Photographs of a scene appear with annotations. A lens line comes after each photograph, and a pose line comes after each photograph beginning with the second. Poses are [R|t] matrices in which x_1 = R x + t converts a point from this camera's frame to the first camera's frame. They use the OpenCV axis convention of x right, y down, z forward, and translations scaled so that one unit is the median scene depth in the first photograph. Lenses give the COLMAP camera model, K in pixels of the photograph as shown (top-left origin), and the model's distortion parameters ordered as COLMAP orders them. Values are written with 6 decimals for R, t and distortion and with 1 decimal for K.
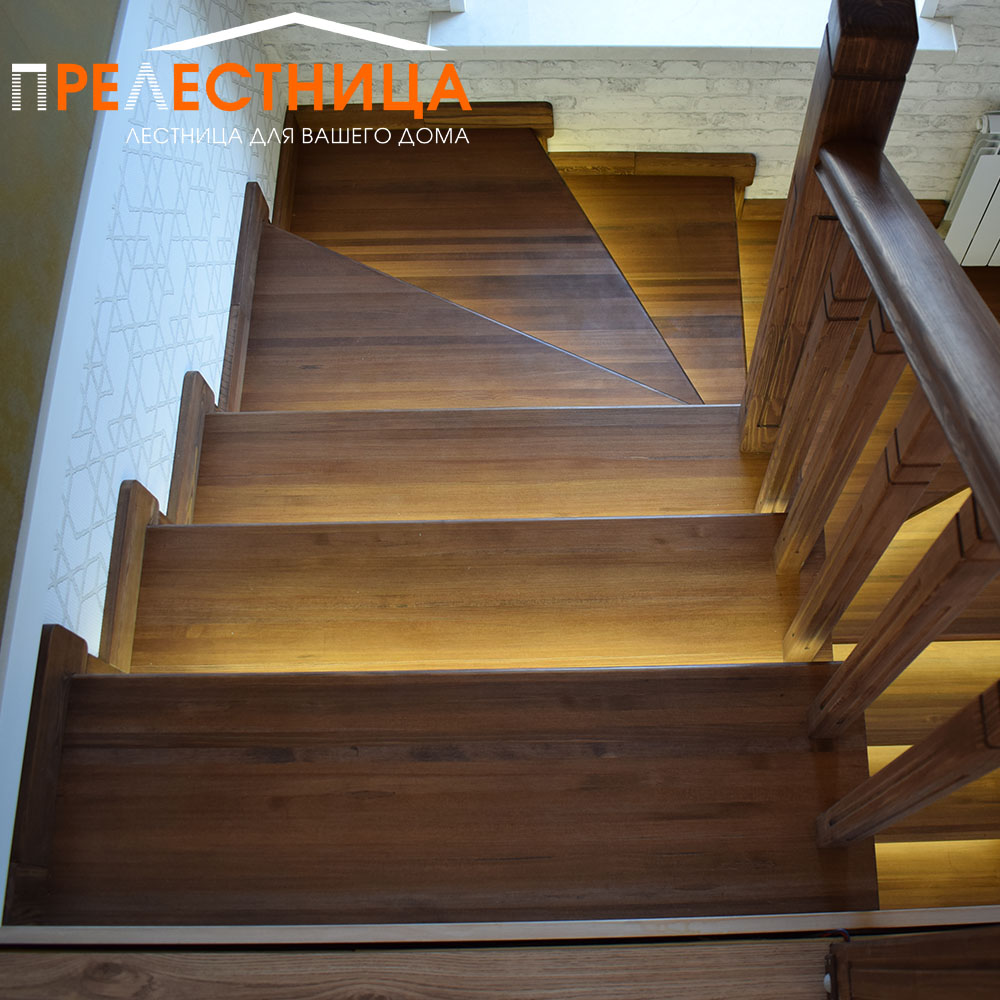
lens RADIAL K [[1160.1, 0, 524.6], [0, 1160.1, 512.0], [0, 0, 1]] dist [-0.091747, 0.000000]
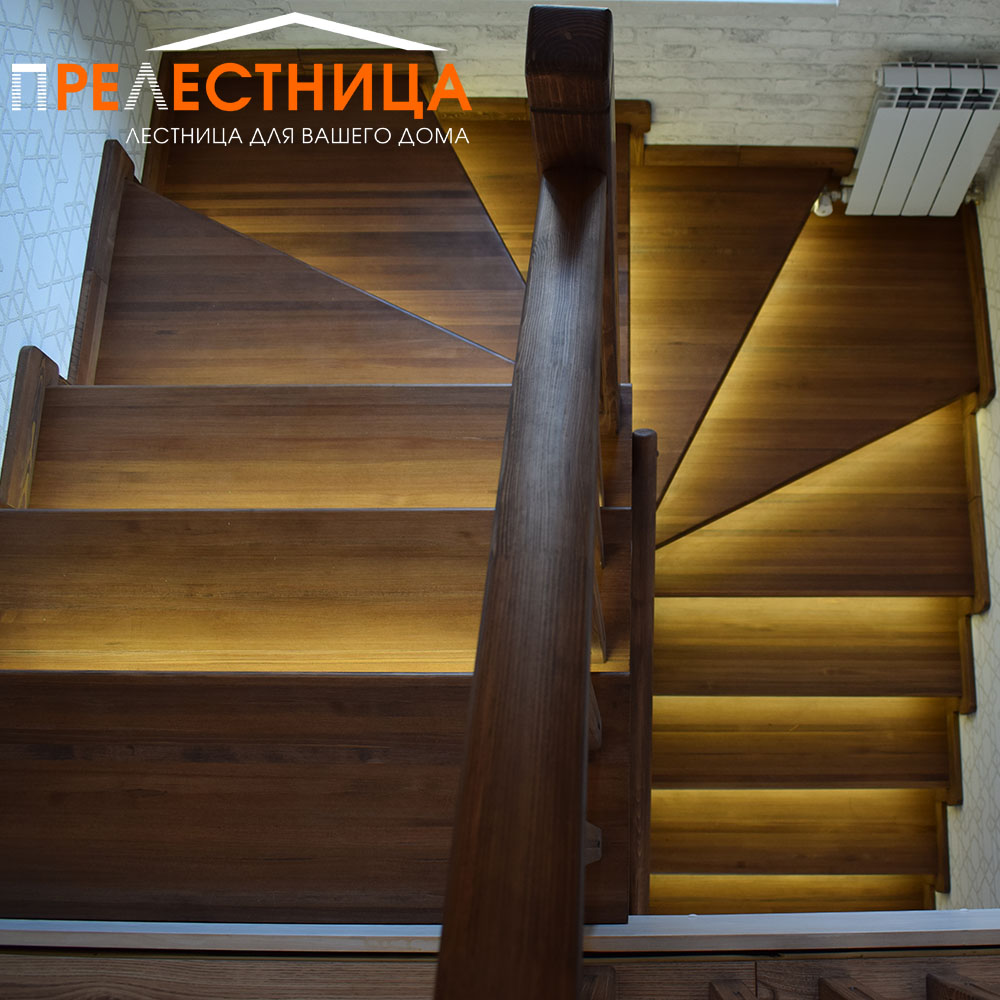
lens RADIAL K [[1160.1, 0, 554.3], [0, 1160.1, 501.0], [0, 0, 1]] dist [-0.091747, 0.000000]
pose [[0.999892, 0.014144, -0.003966, 0.174303], [-0.013732, 0.995884, 0.089591, -0.083141], [0.005217, -0.089527, 0.995971, 0.006537]]
